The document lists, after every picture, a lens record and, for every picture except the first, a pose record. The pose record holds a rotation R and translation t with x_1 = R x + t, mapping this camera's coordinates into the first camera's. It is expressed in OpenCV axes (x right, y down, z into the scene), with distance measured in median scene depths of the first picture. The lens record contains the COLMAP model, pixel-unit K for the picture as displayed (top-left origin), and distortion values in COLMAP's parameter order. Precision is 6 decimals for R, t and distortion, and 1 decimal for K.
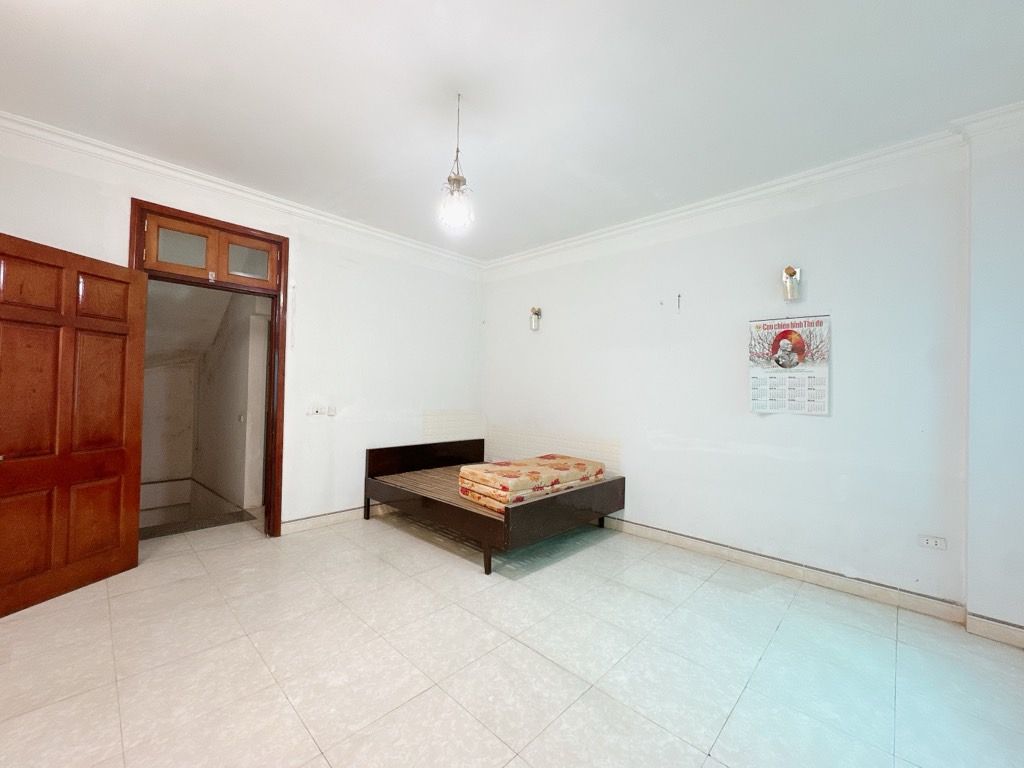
lens RADIAL K [[412.0, 0, 516.2], [0, 412.0, 383.0], [0, 0, 1]] dist [-0.004604, 0.000779]
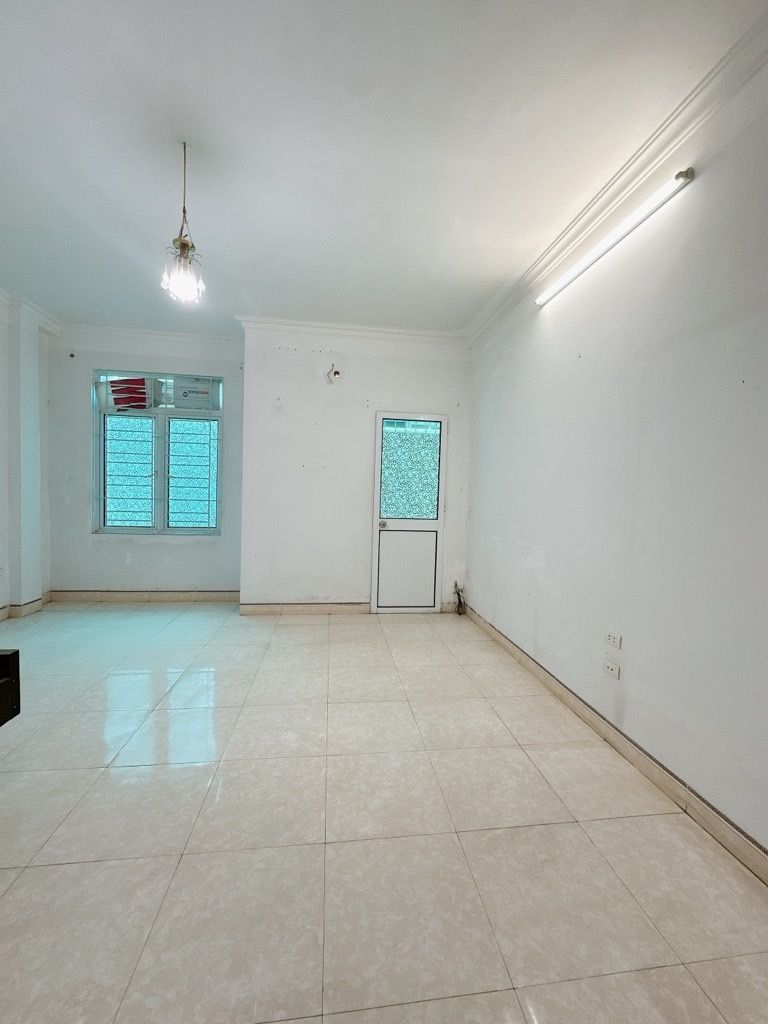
lens RADIAL K [[412.0, 0, 385.6], [0, 412.0, 509.0], [0, 0, 1]] dist [-0.004604, 0.000779]
pose [[-0.778143, -0.074478, 0.623655, -0.780274], [-0.063260, 0.997189, 0.040156, 0.011298], [-0.624893, -0.008205, -0.780667, 1.028039]]
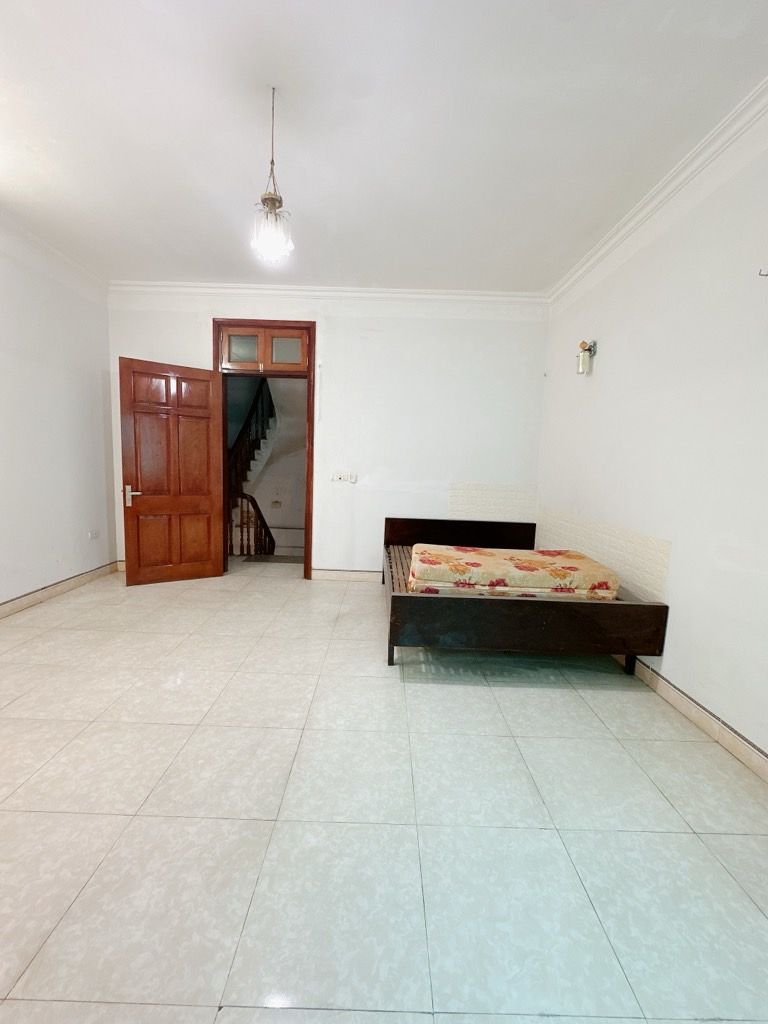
lens RADIAL K [[412.0, 0, 382.6], [0, 412.0, 510.5], [0, 0, 1]] dist [-0.004604, 0.000779]
pose [[0.687276, 0.086068, -0.721280, 0.495836], [-0.007653, 0.993758, 0.111290, 0.037853], [0.726356, -0.070967, 0.683645, 0.388576]]
